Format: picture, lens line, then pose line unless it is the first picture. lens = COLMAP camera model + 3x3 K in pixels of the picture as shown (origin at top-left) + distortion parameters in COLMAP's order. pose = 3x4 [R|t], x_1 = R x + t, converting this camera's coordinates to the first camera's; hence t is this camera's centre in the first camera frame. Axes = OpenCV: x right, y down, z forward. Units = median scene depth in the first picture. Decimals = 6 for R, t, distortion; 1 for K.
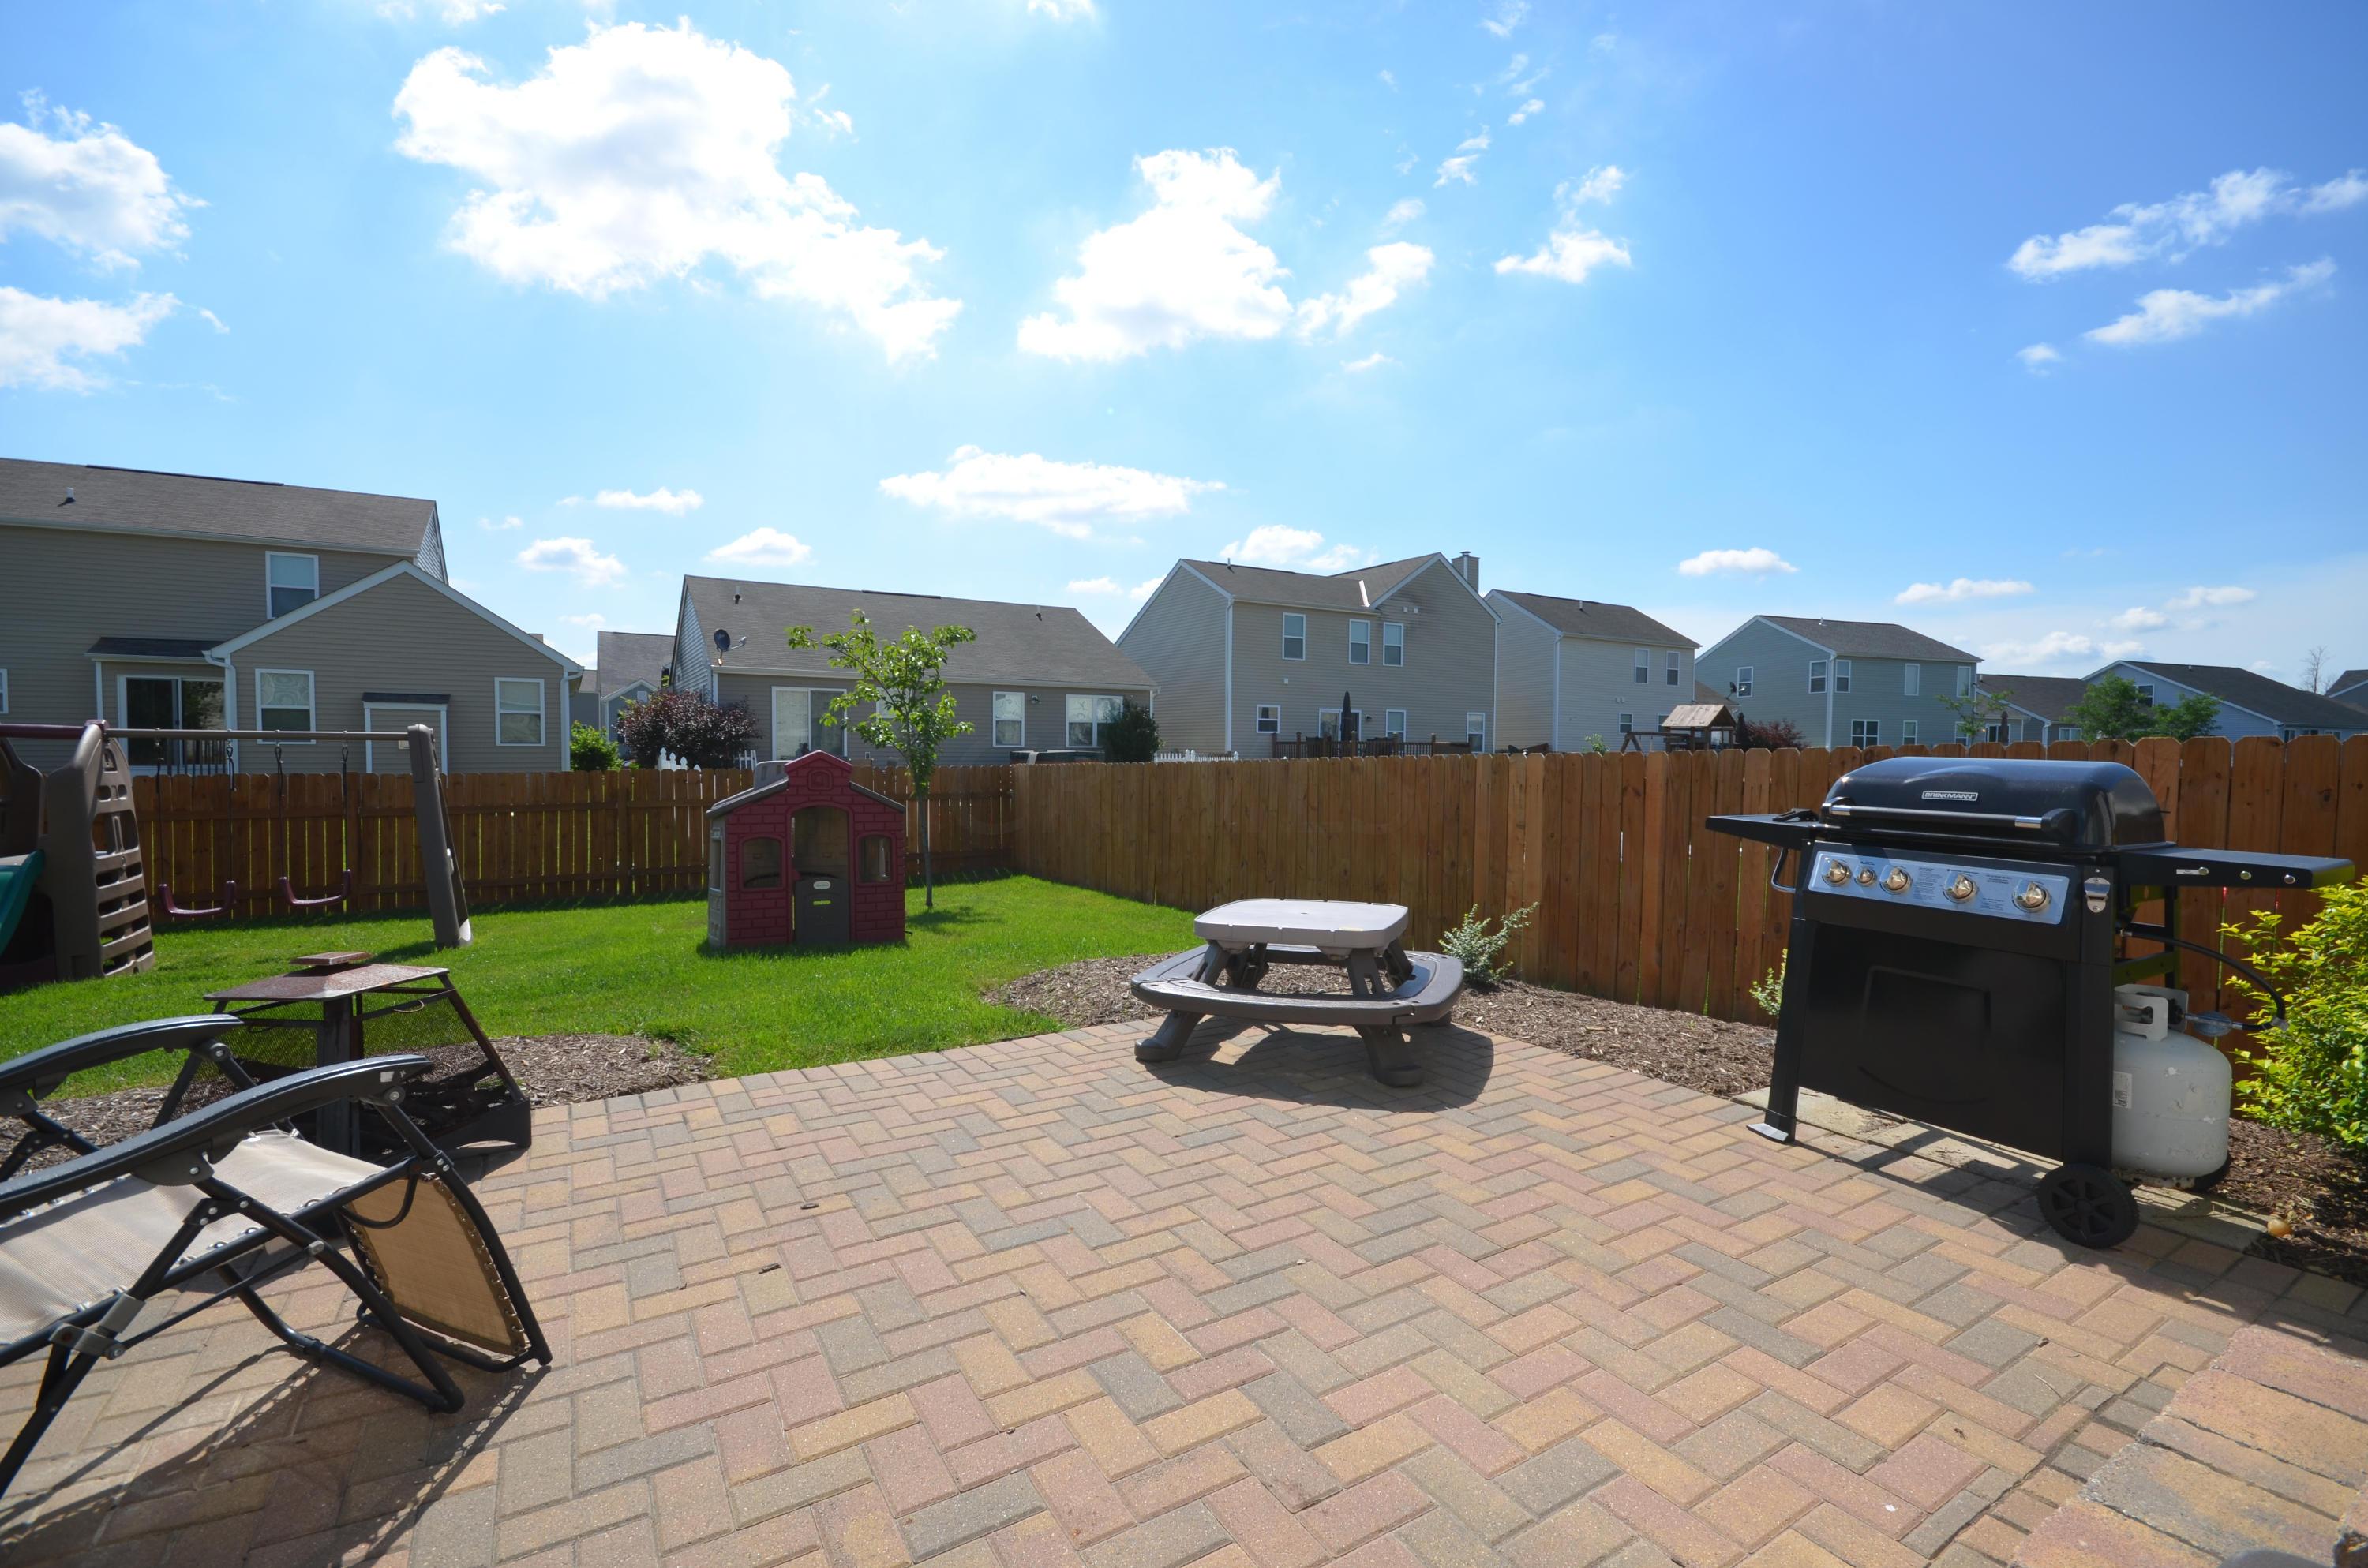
lens RADIAL K [[1073.4, 0, 1238.4], [0, 1073.4, 764.9], [0, 0, 1]] dist [0.003234, -0.004563]
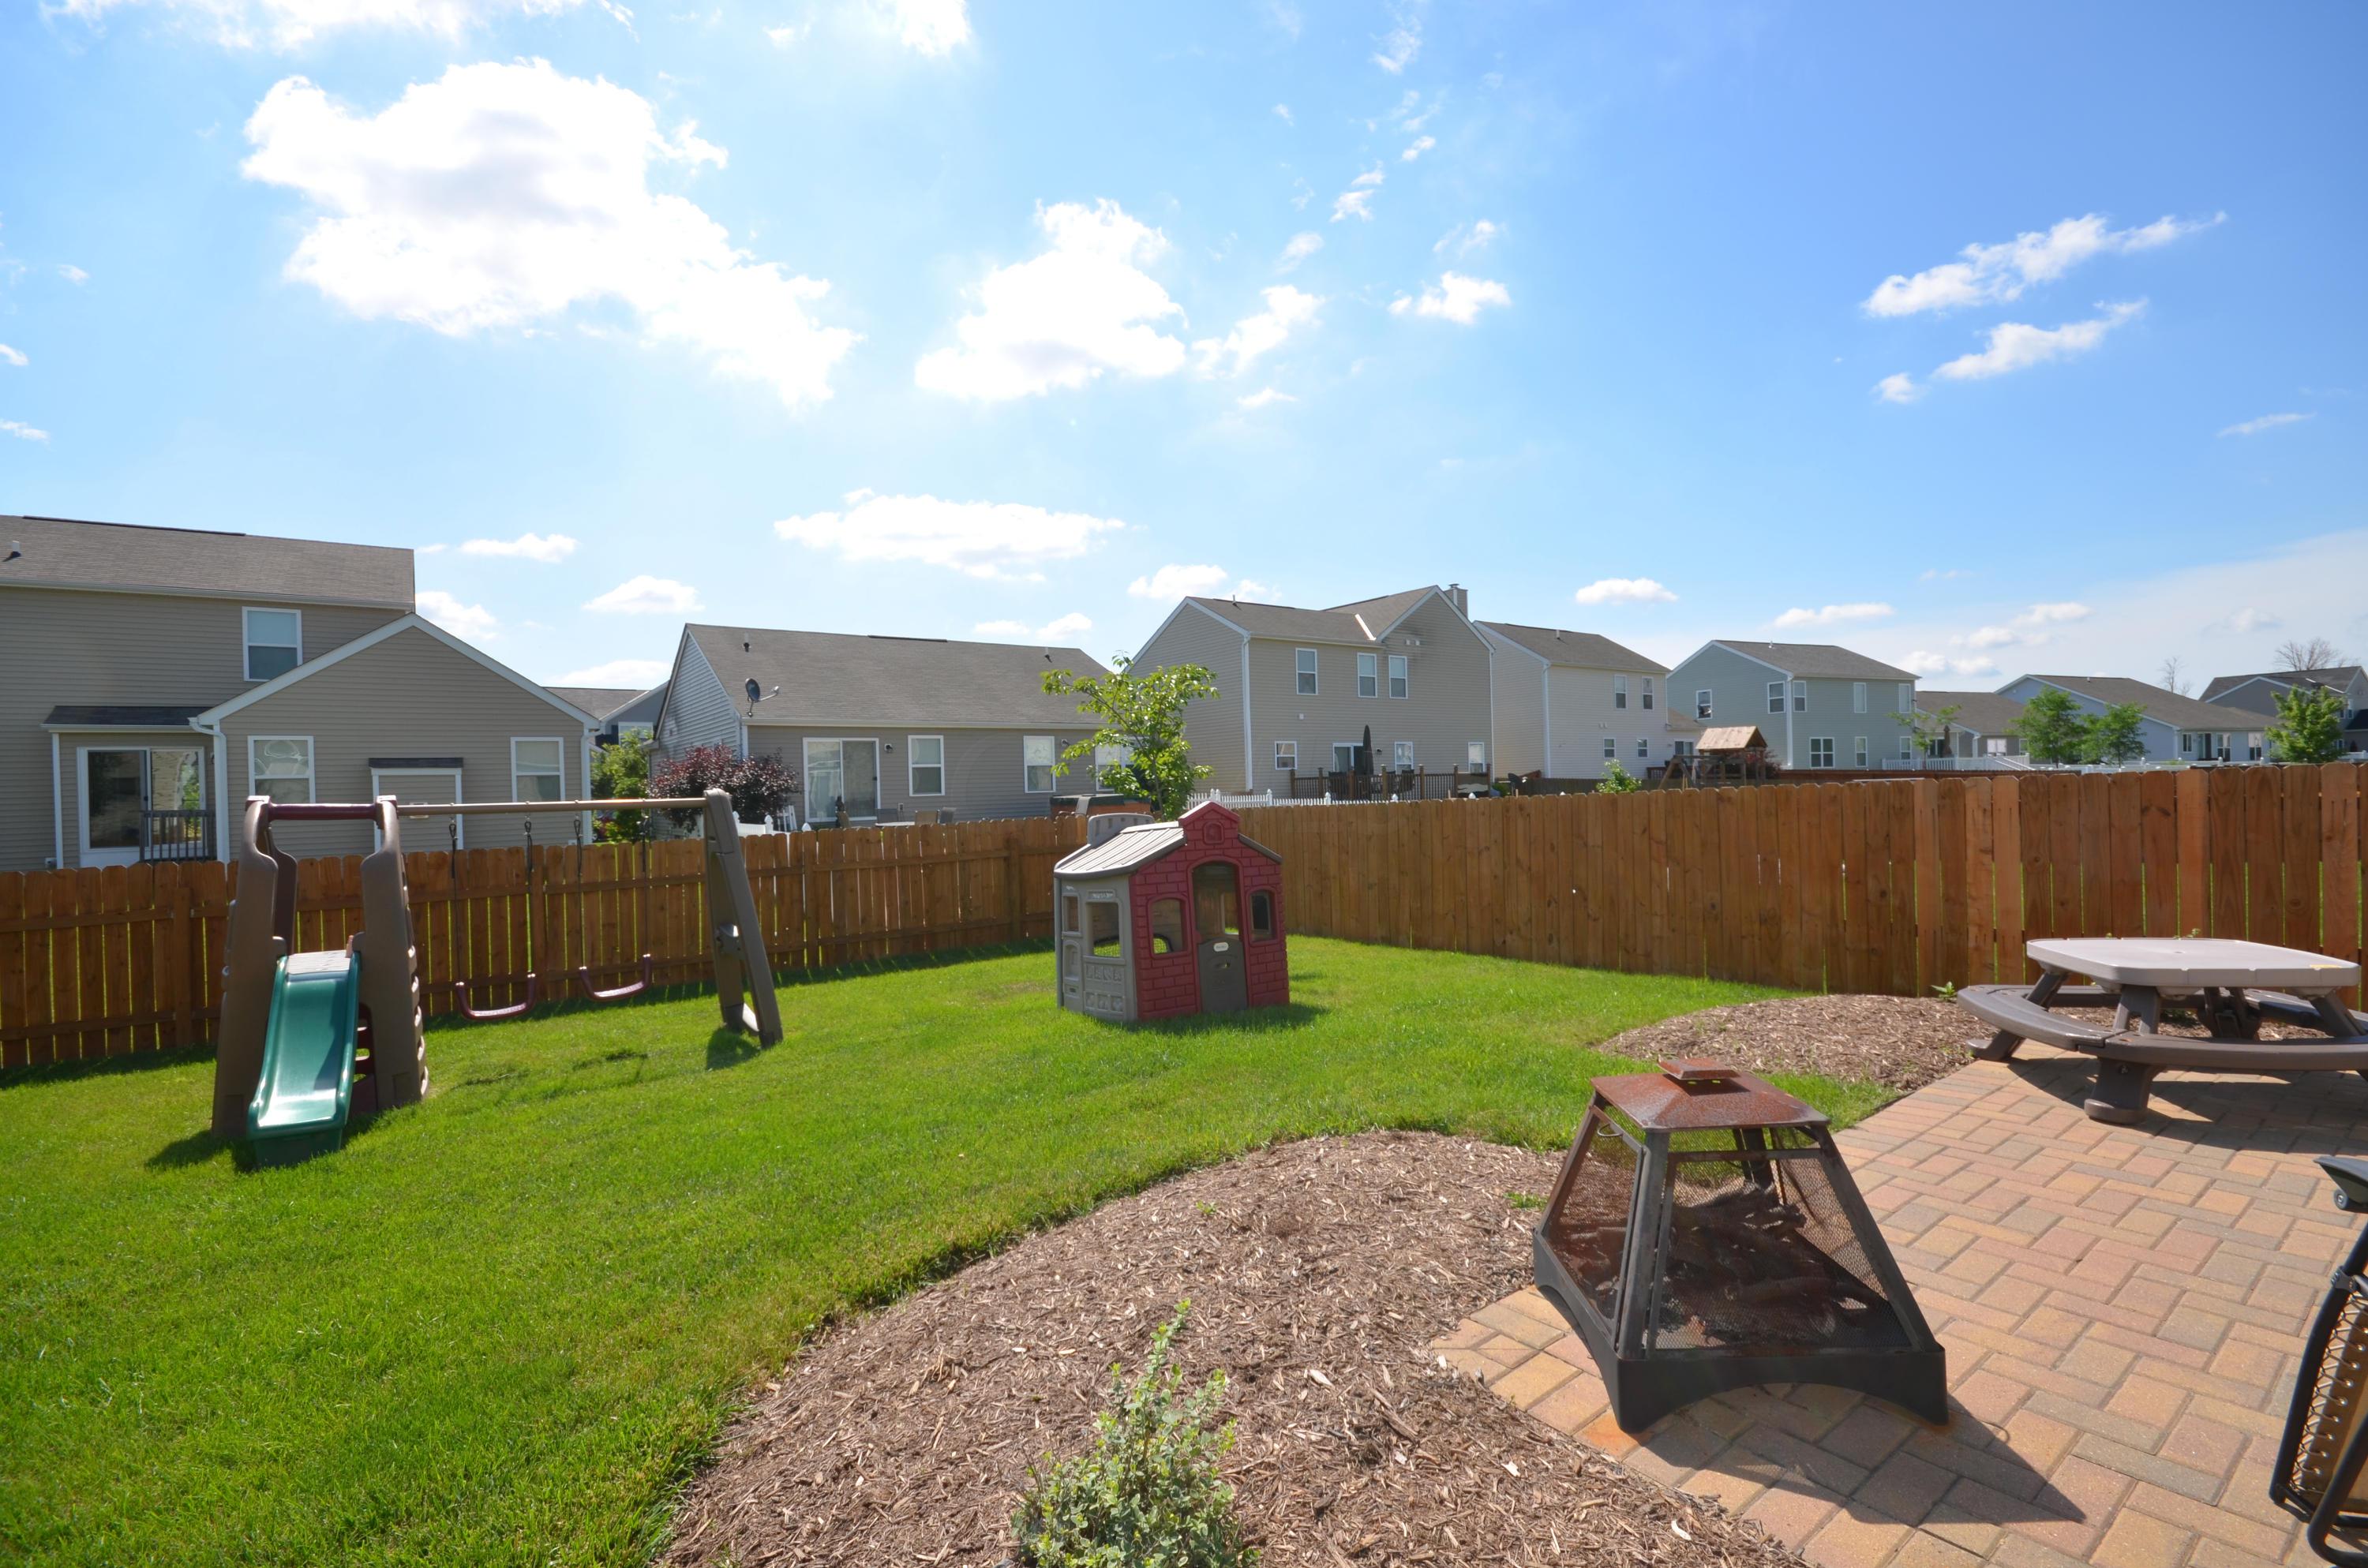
lens RADIAL K [[1073.4, 0, 1196.9], [0, 1073.4, 782.6], [0, 0, 1]] dist [0.003234, -0.004563]
pose [[0.995772, -0.035215, 0.084842, -0.100647], [0.036743, 0.999188, -0.016508, -0.003034], [-0.084192, 0.019556, 0.996258, 0.016473]]
